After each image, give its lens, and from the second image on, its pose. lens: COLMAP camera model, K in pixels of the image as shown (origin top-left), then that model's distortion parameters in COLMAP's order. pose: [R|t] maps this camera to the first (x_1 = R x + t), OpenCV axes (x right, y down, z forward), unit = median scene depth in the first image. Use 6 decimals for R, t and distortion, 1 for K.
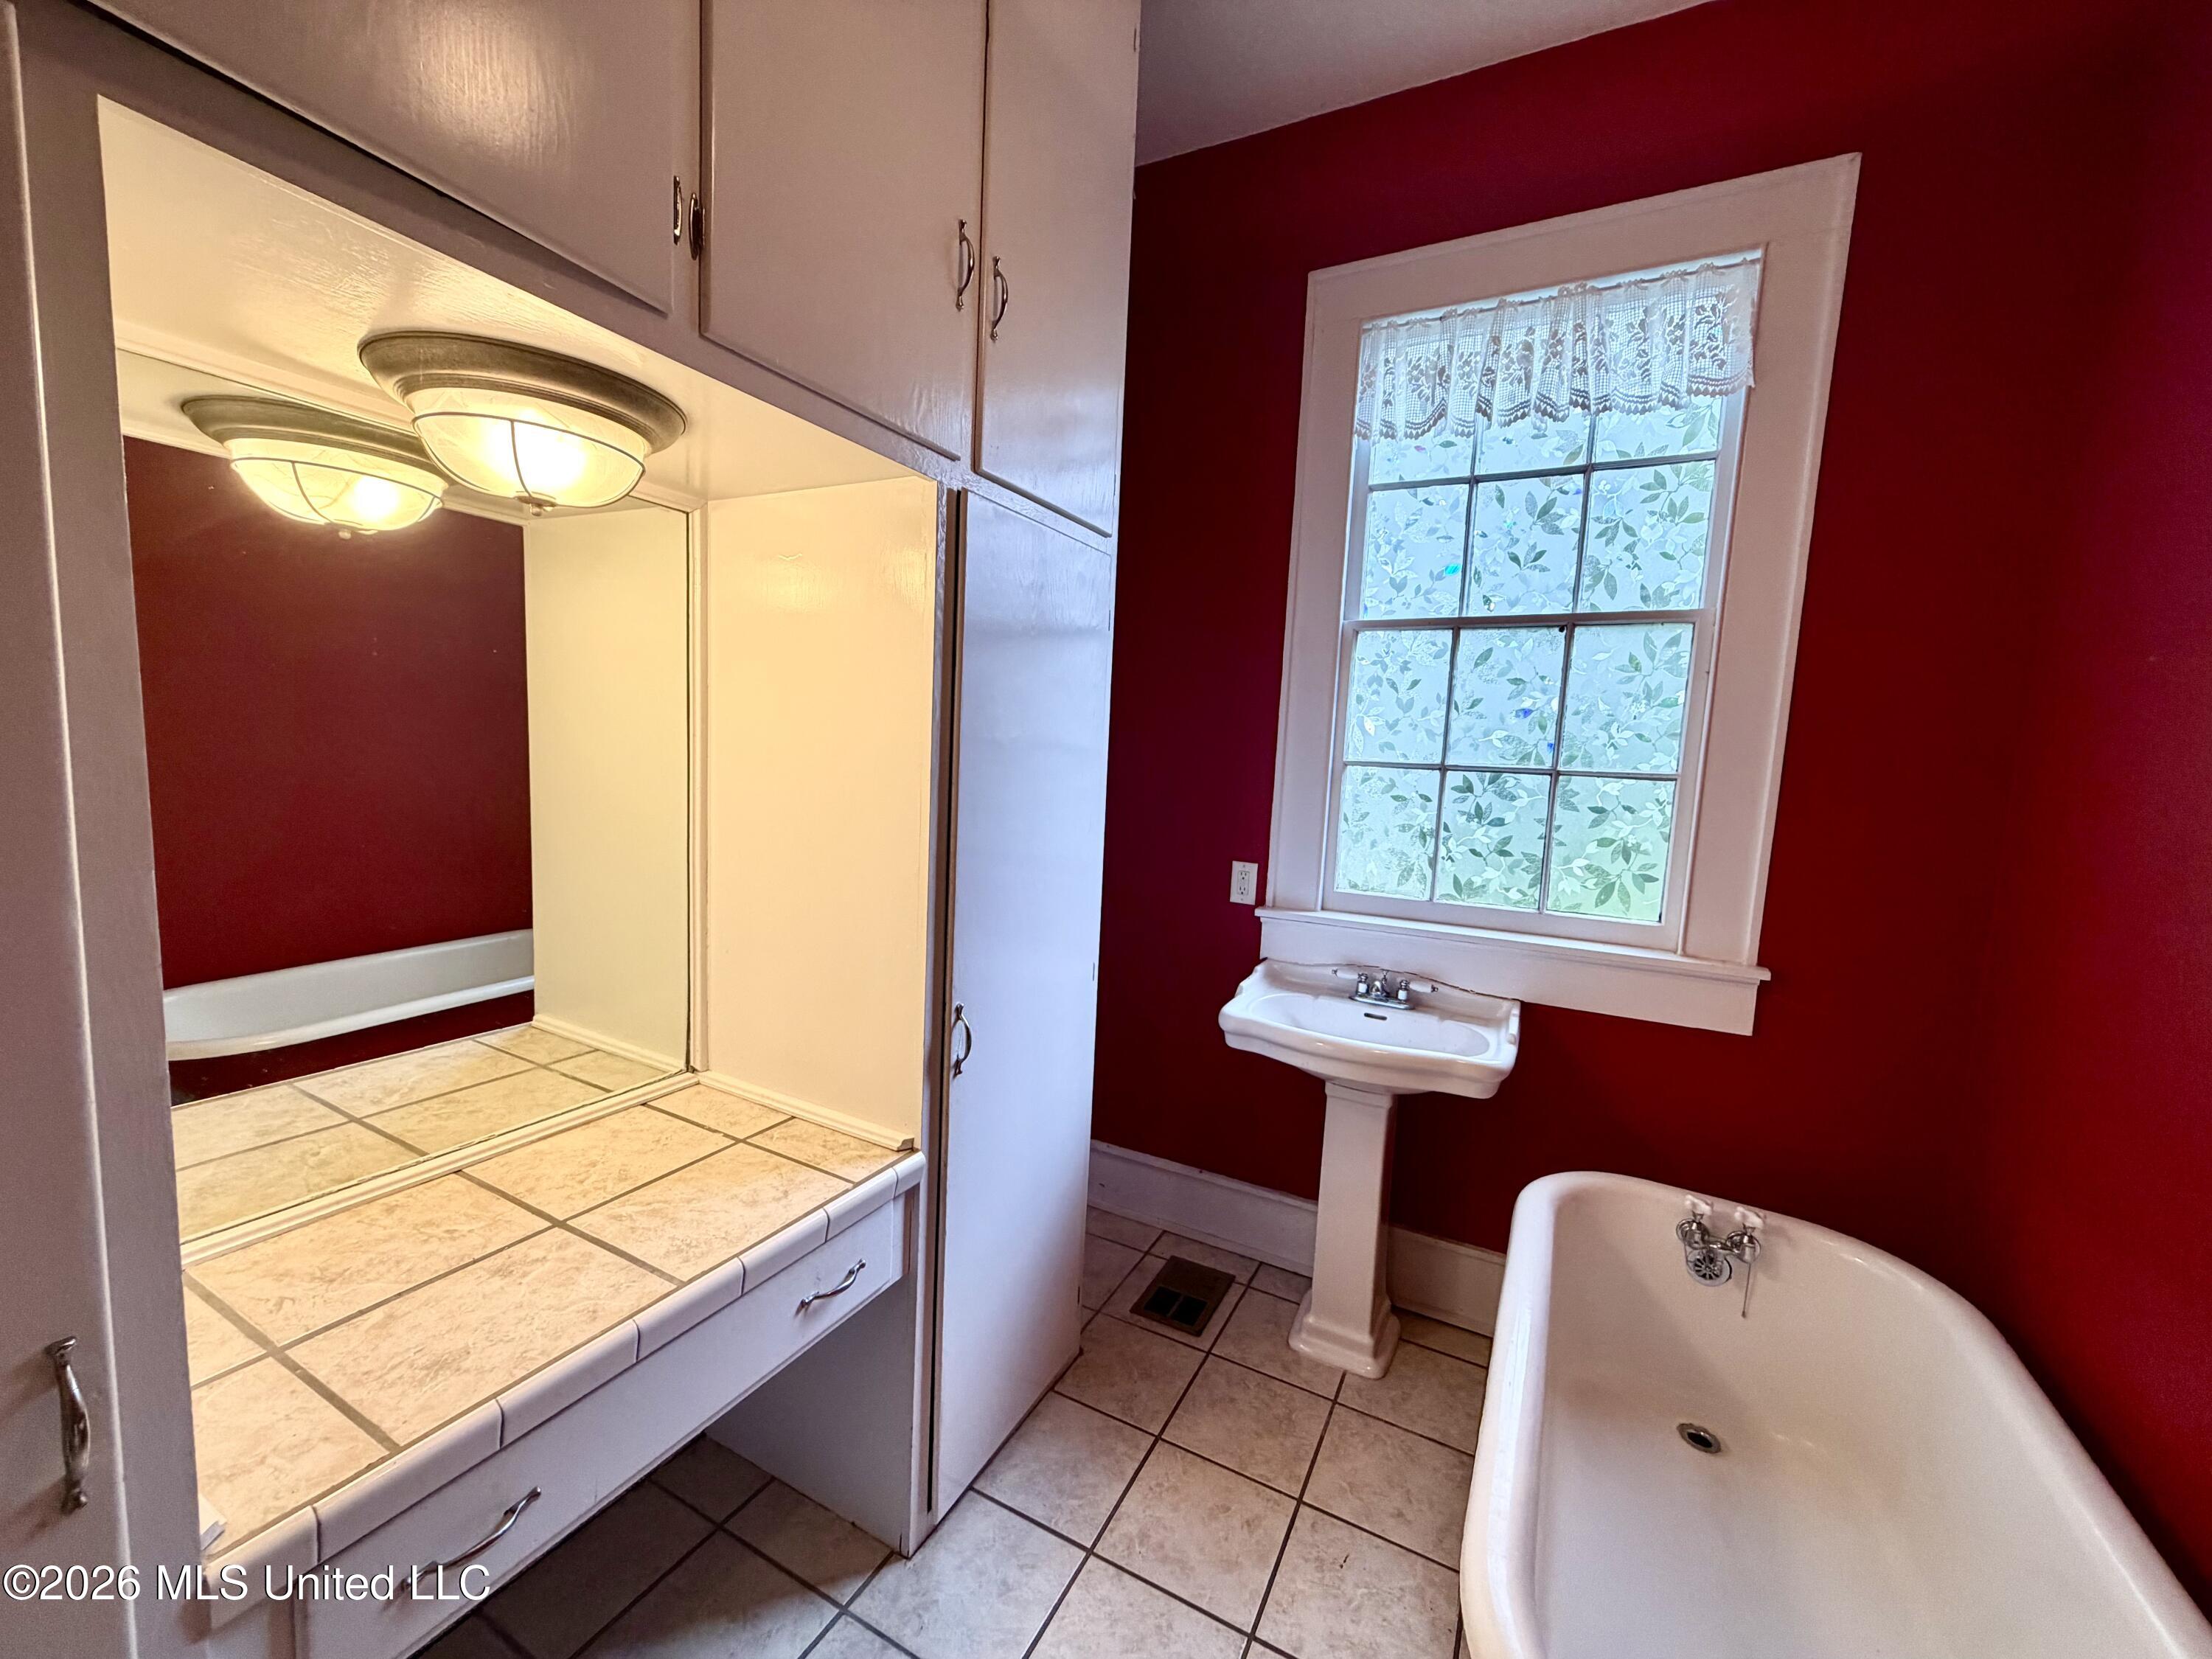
lens RADIAL K [[881.1, 0, 1104.8], [0, 881.1, 830.7], [0, 0, 1]] dist [-0.000141, 0.000112]
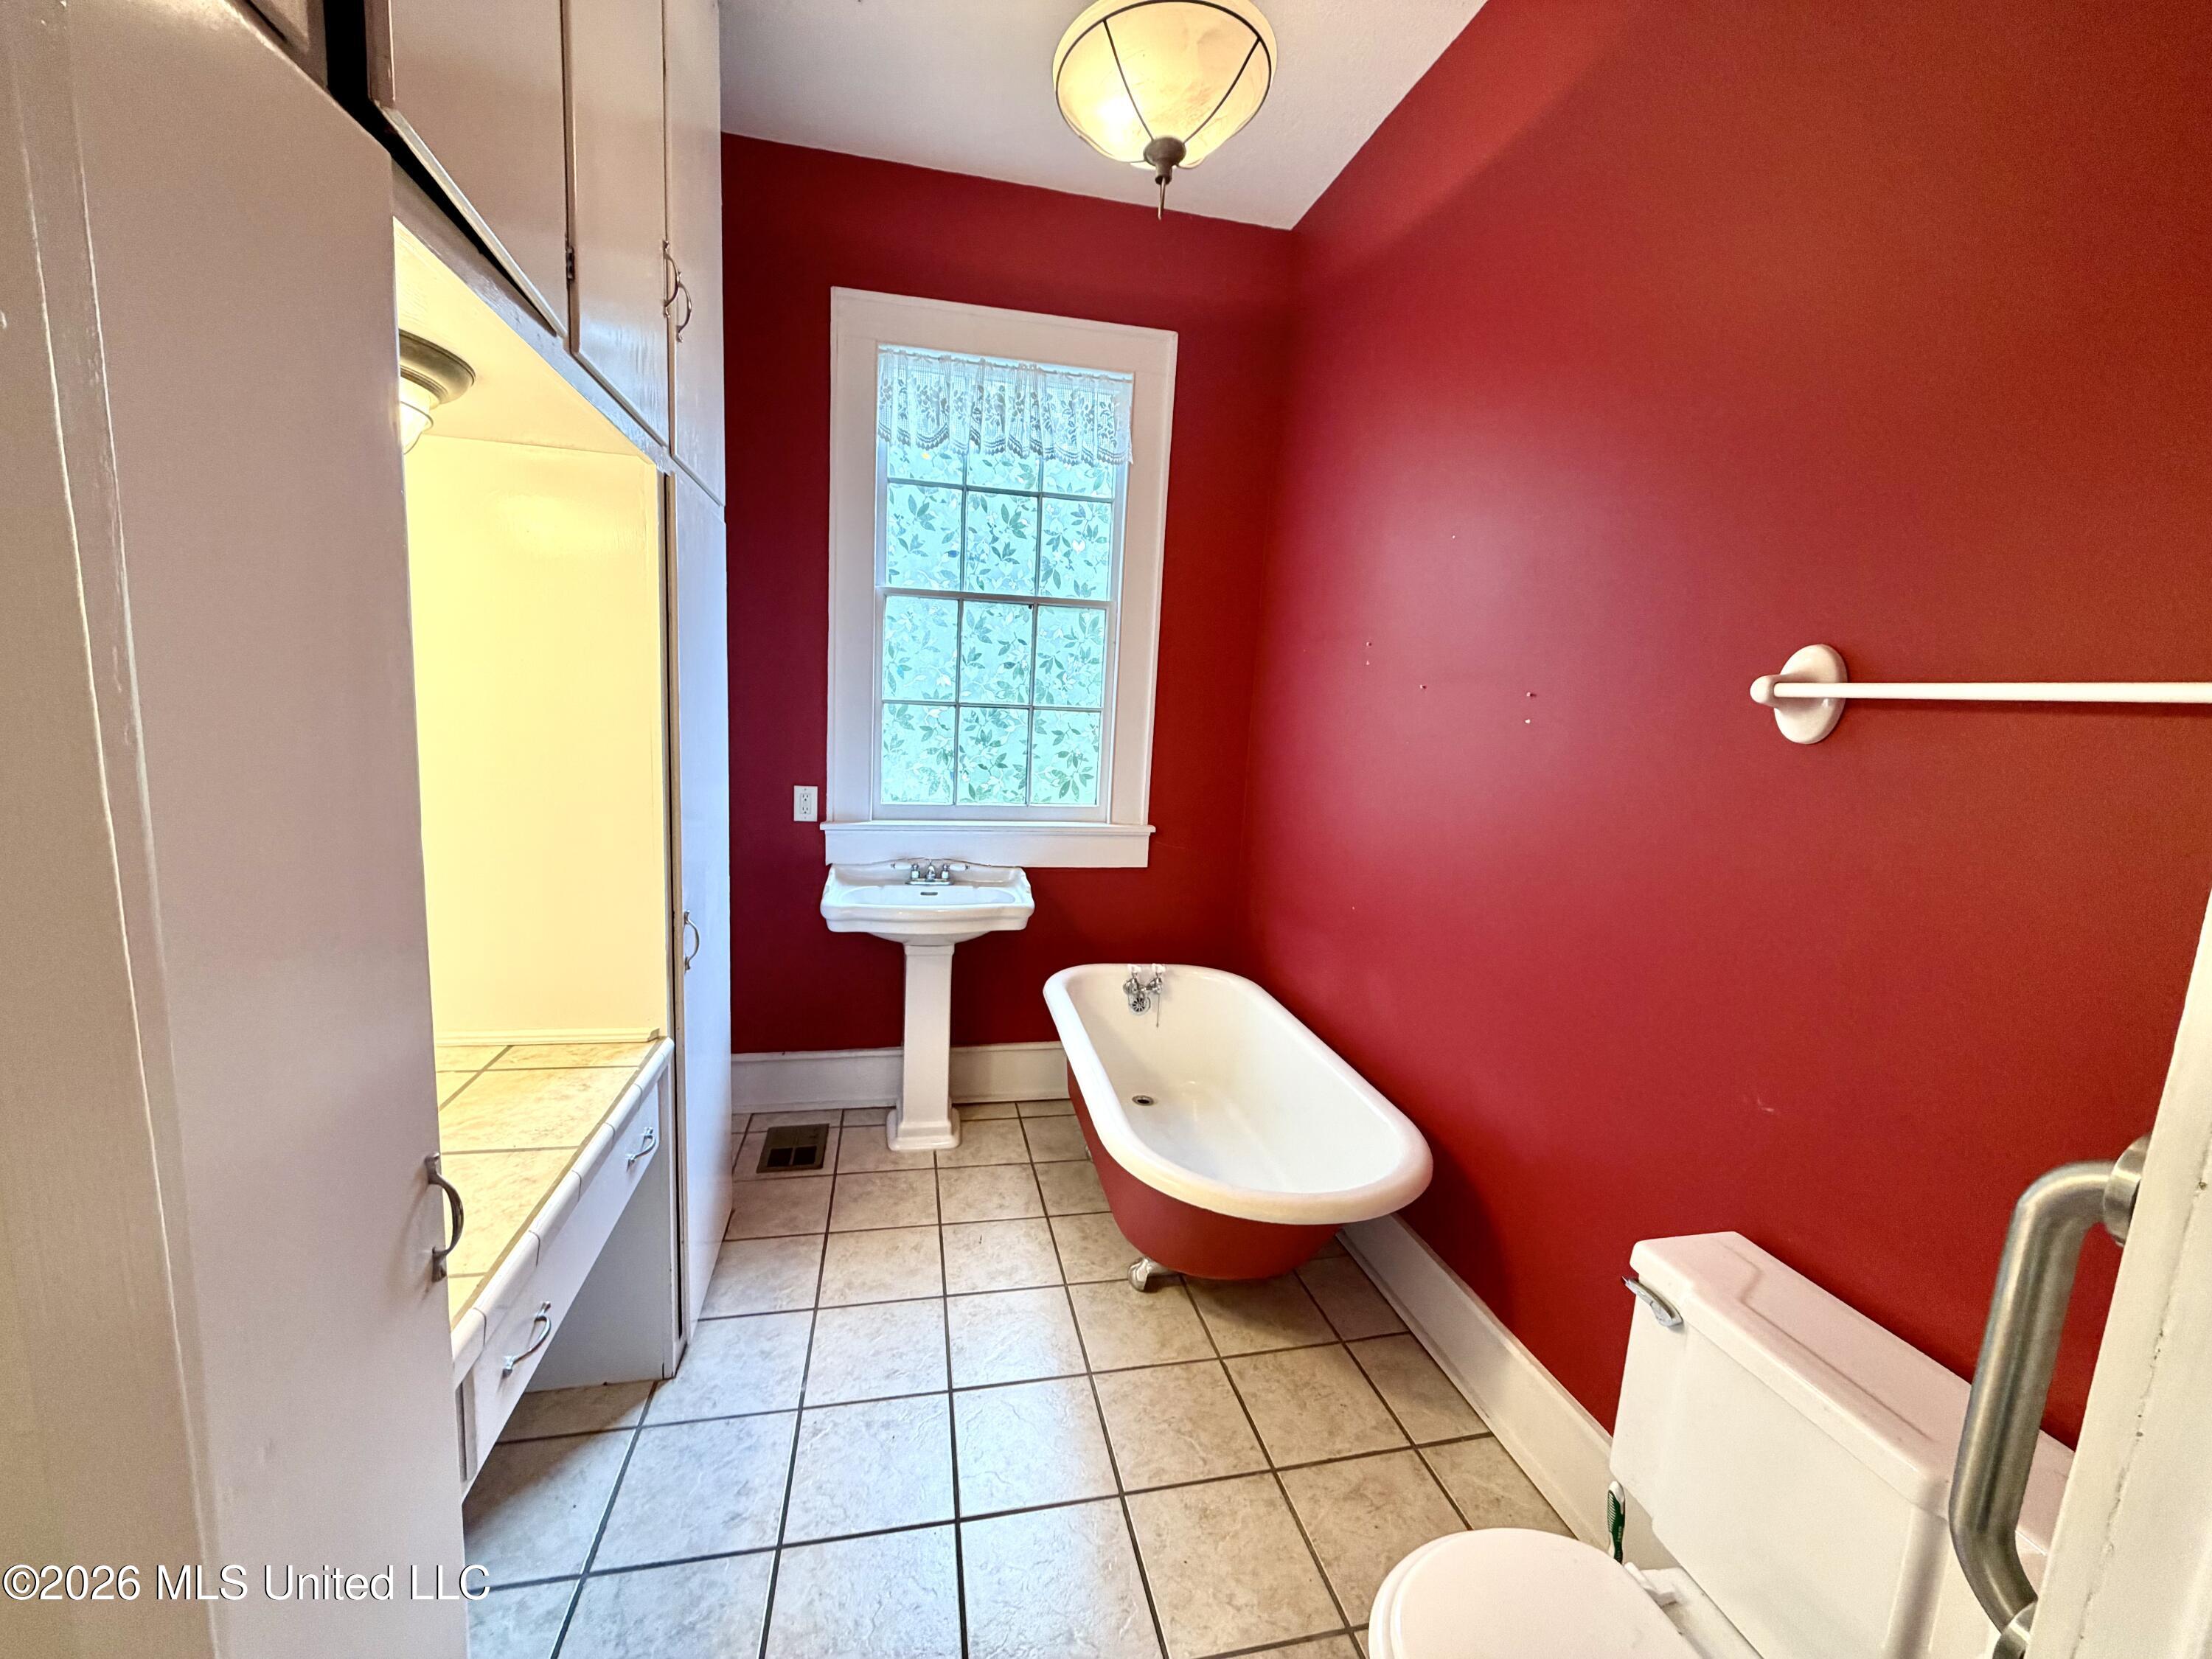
lens RADIAL K [[890.8, 0, 1102.4], [0, 890.8, 834.4], [0, 0, 1]] dist [0.000295, -0.000036]
pose [[0.763380, -0.102406, 0.637780, -0.356550], [0.050721, 0.993808, 0.098863, 0.002232], [-0.643955, -0.043121, 0.763847, -0.201172]]
